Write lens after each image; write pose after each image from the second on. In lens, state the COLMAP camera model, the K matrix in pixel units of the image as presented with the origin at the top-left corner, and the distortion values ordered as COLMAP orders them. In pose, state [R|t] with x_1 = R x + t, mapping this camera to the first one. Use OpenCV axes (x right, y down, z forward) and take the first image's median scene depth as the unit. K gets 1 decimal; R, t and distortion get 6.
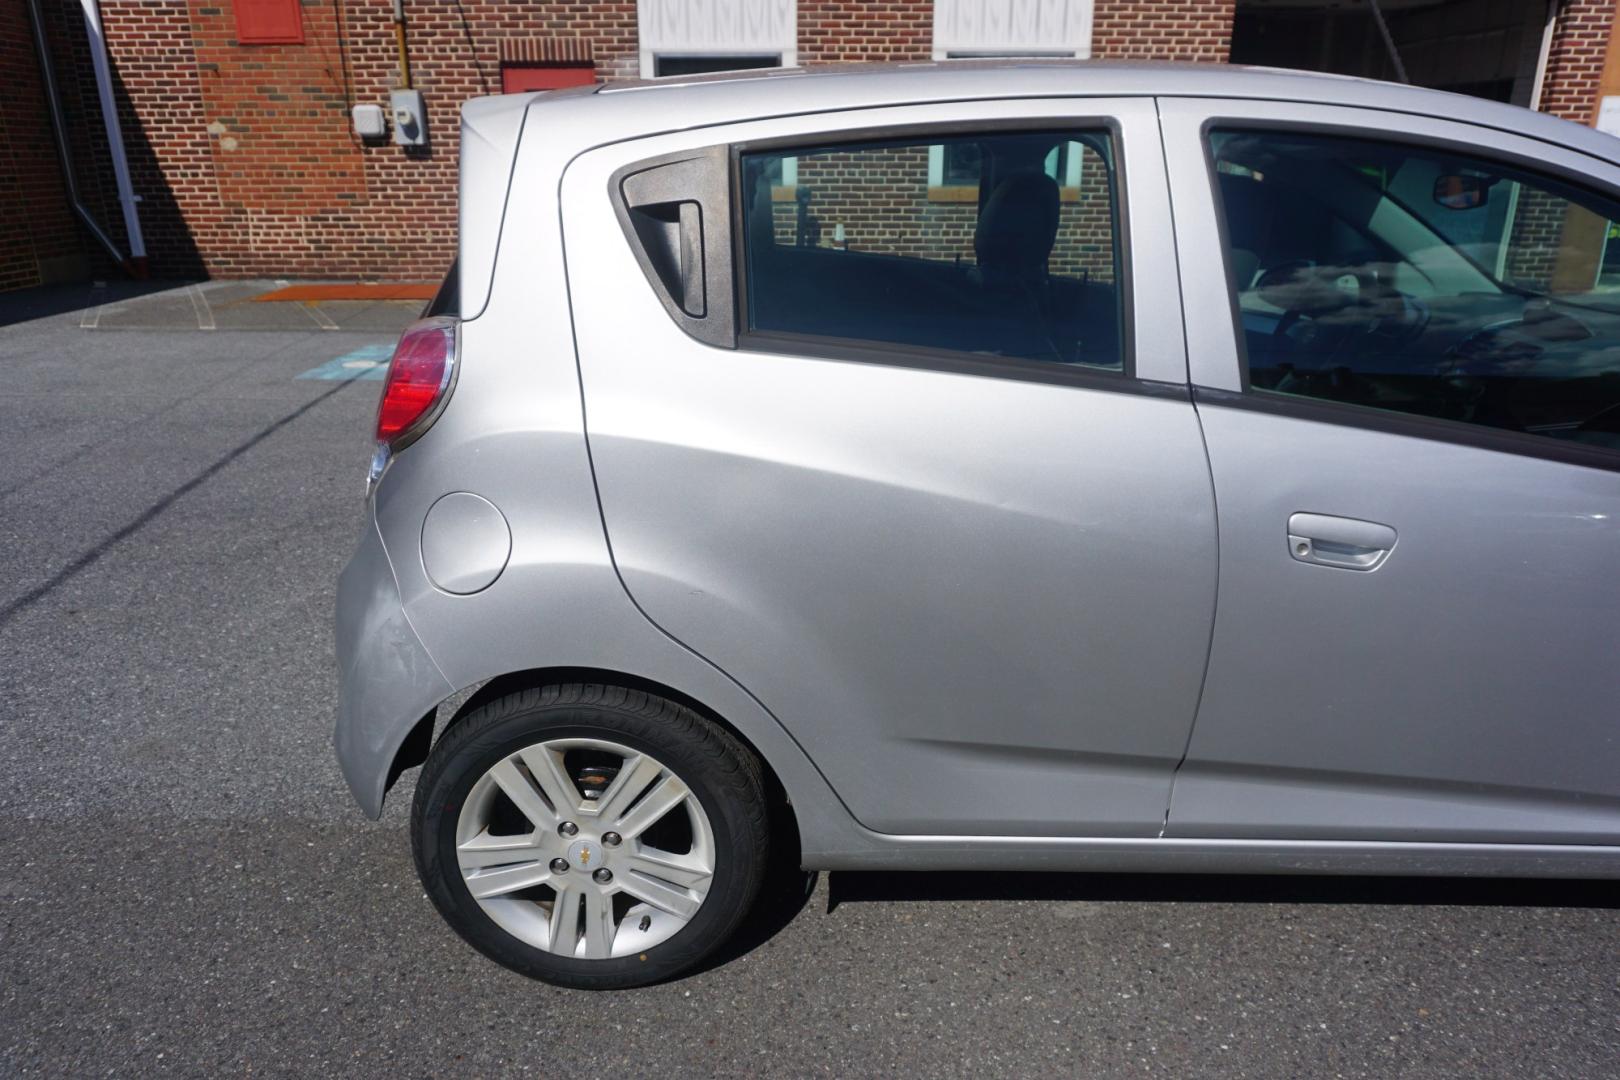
lens RADIAL K [[1089.8, 0, 814.8], [0, 1089.8, 541.0], [0, 0, 1]] dist [-0.044953, 0.031375]
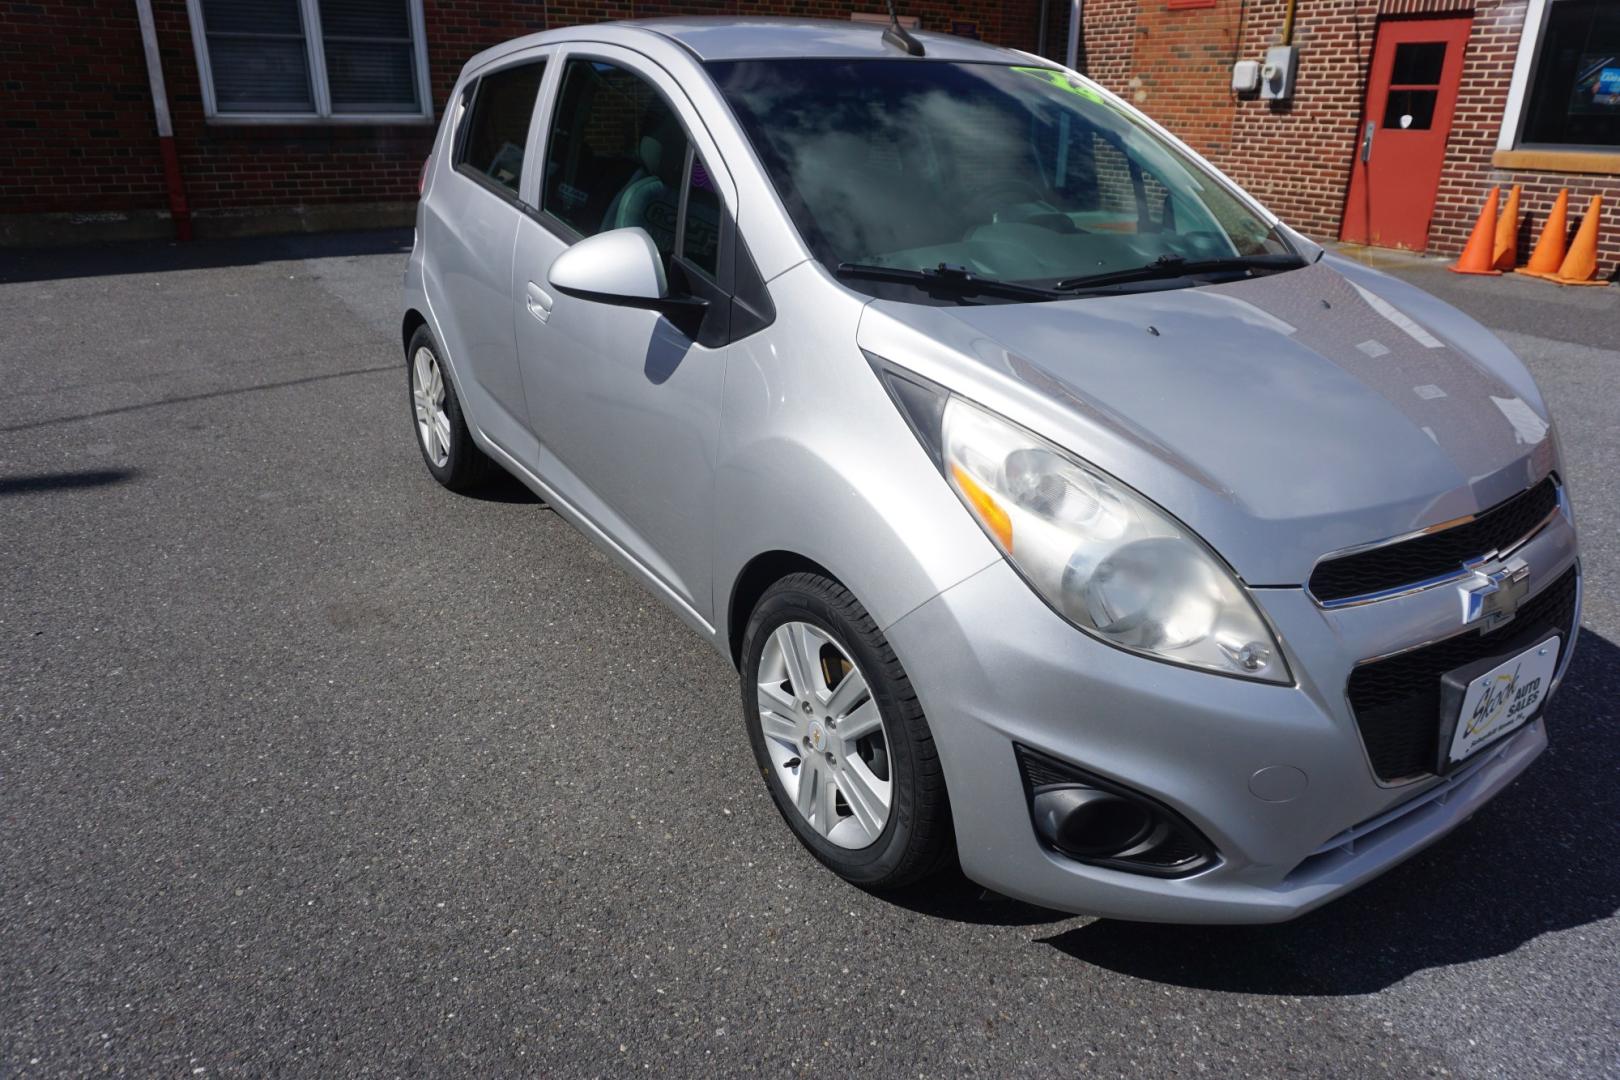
lens RADIAL K [[1089.8, 0, 797.9], [0, 1089.8, 540.8], [0, 0, 1]] dist [-0.044953, 0.031375]
pose [[0.545938, 0.319024, -0.774710, 0.903020], [-0.294953, 0.938656, 0.178684, -0.030933], [0.784190, 0.130953, 0.606545, 0.136473]]
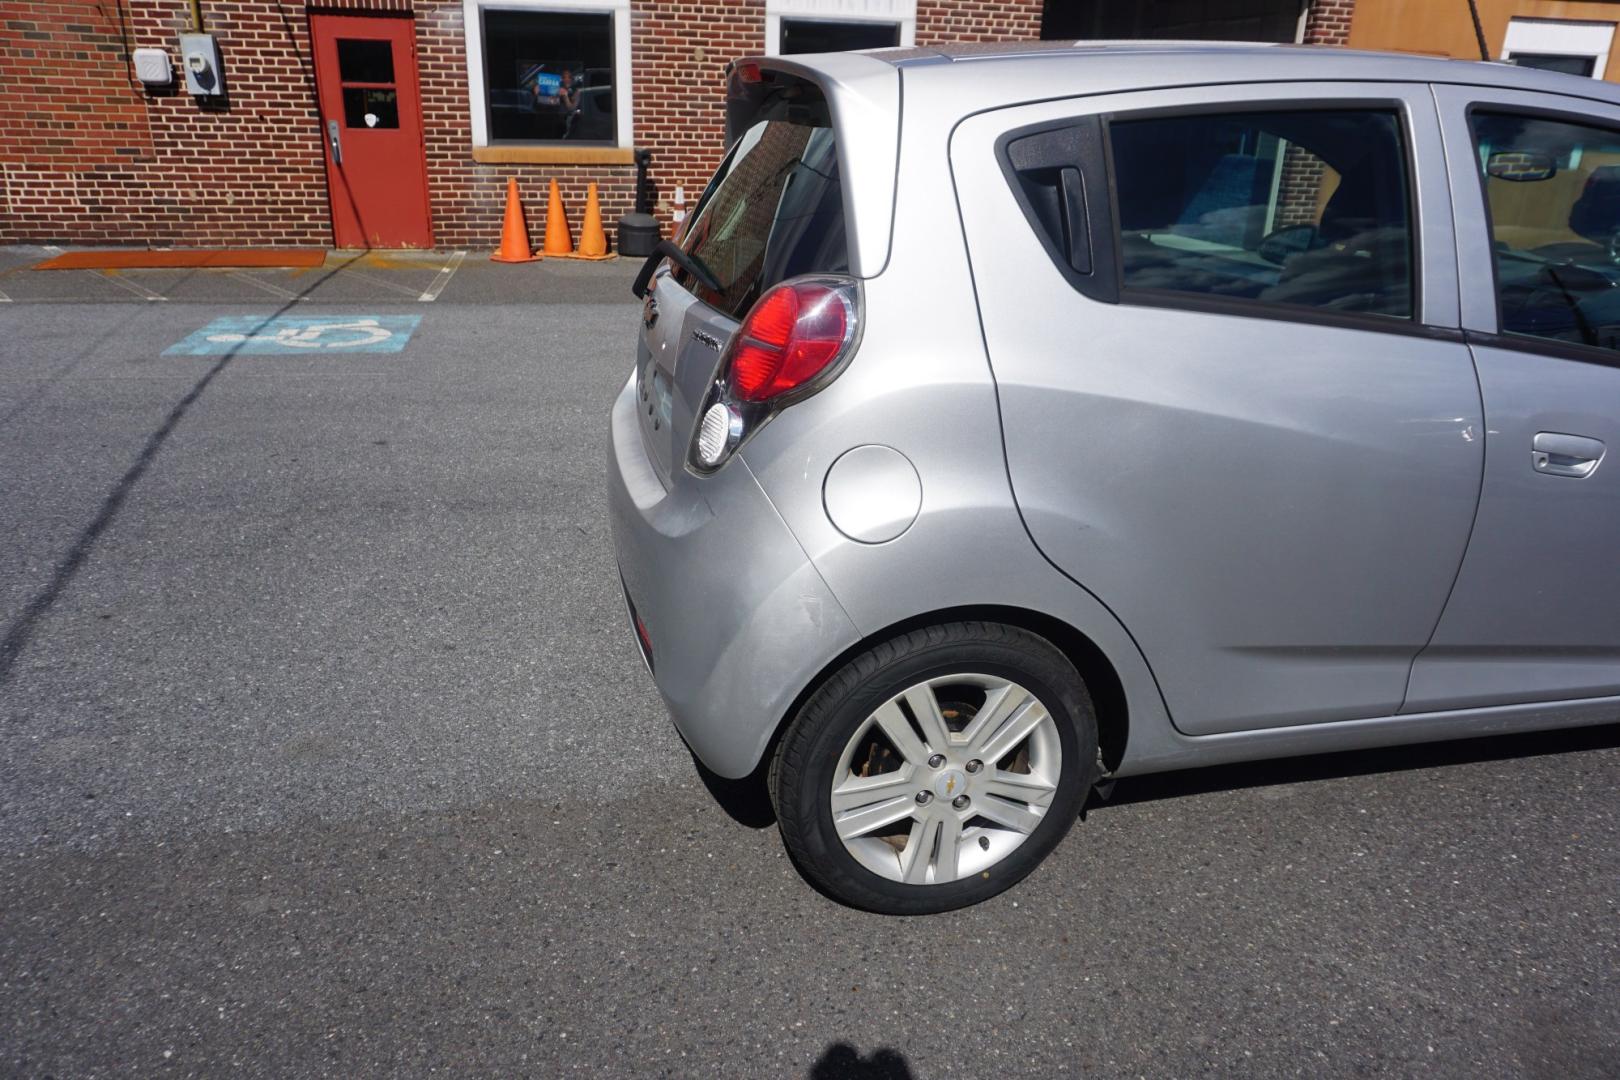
lens RADIAL K [[1089.8, 0, 810.4], [0, 1089.8, 540.1], [0, 0, 1]] dist [-0.044953, 0.031375]
pose [[0.973222, -0.061440, 0.221505, -0.262093], [0.054868, 0.997855, 0.035710, 0.002741], [-0.223224, -0.022601, 0.974505, -0.000241]]
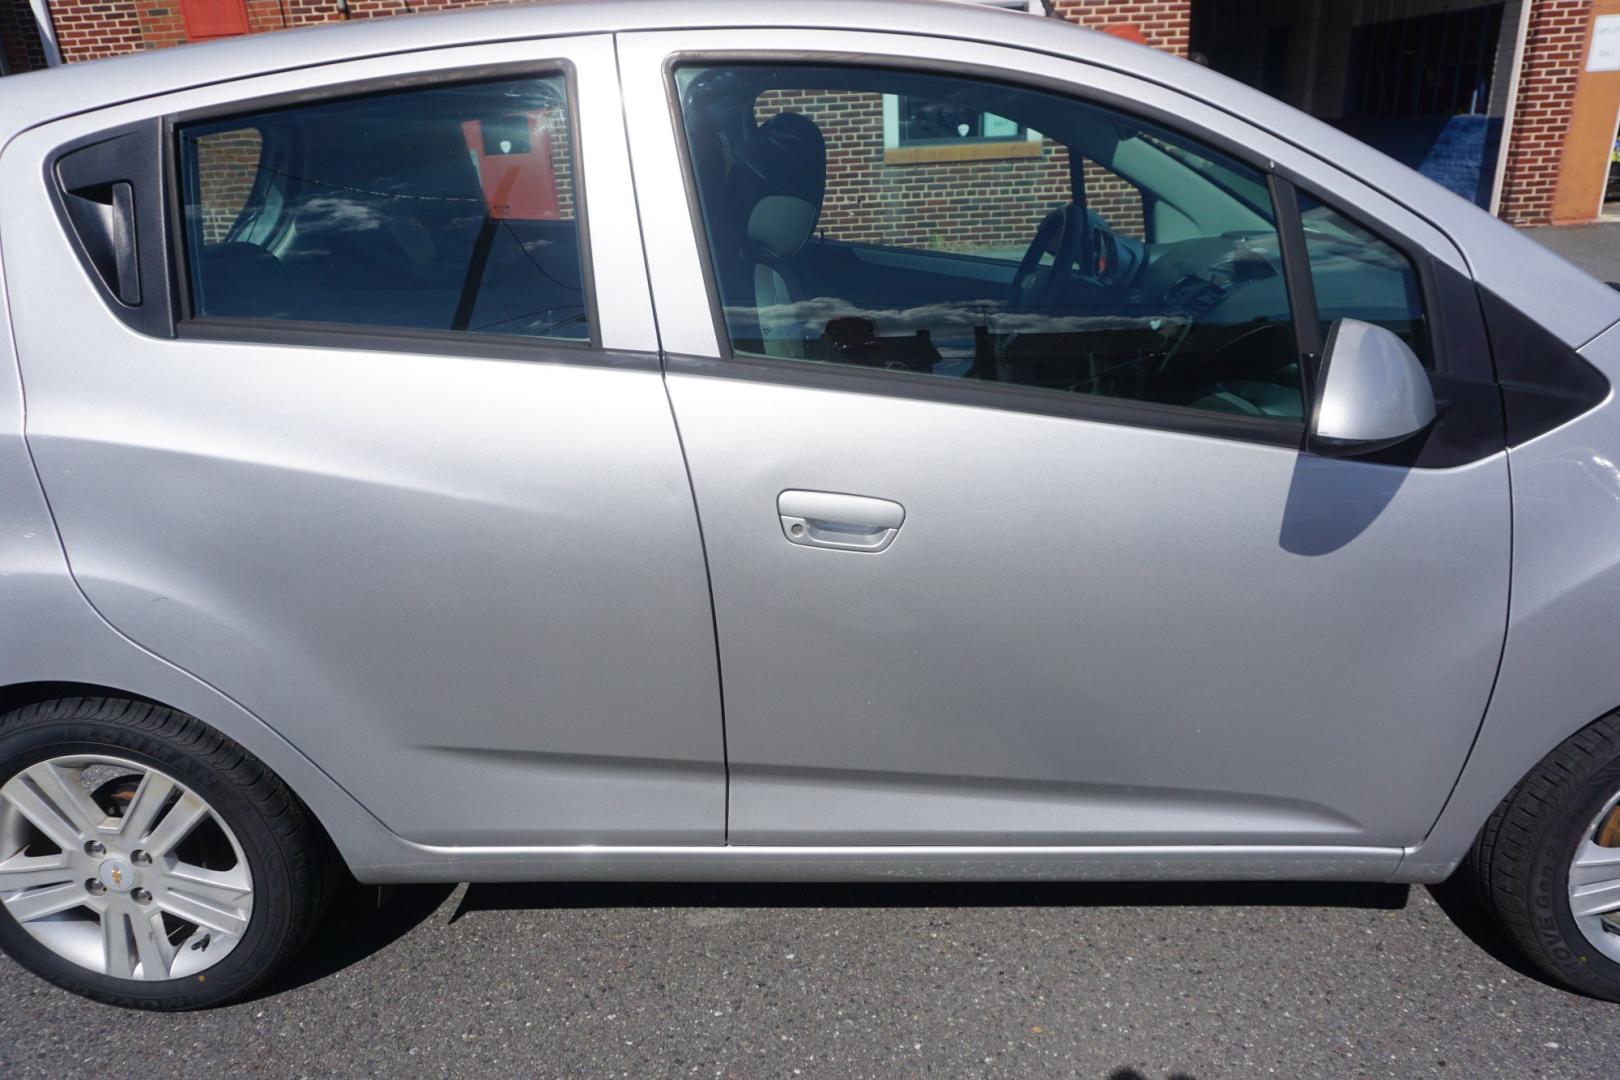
lens RADIAL K [[1089.8, 0, 808.7], [0, 1089.8, 538.4], [0, 0, 1]] dist [-0.044953, 0.031375]
pose [[0.998219, -0.035881, -0.047659, 0.209567], [0.036948, 0.999082, 0.021693, -0.002030], [0.046836, -0.023415, 0.998628, 0.041928]]
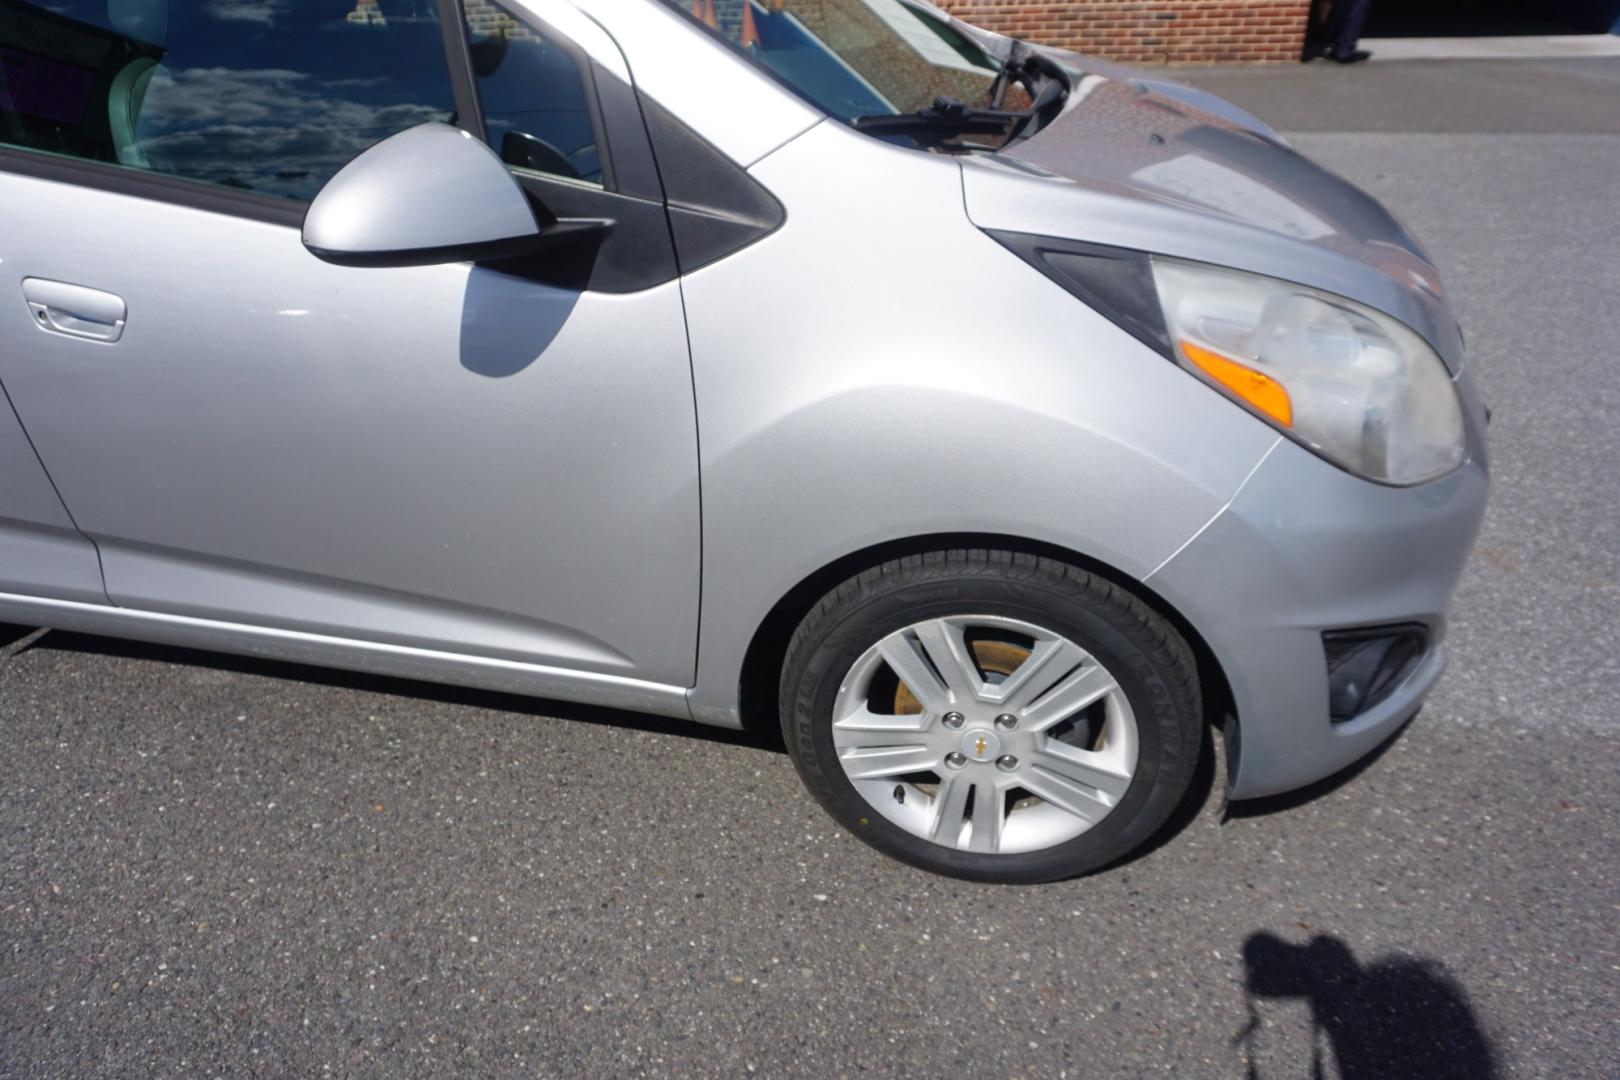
lens RADIAL K [[1089.8, 0, 803.4], [0, 1089.8, 542.6], [0, 0, 1]] dist [-0.044953, 0.031375]
pose [[0.973698, 0.074052, -0.215473, 0.553794], [-0.035000, 0.983098, 0.179701, 0.003725], [0.225138, -0.167433, 0.959833, 0.085214]]
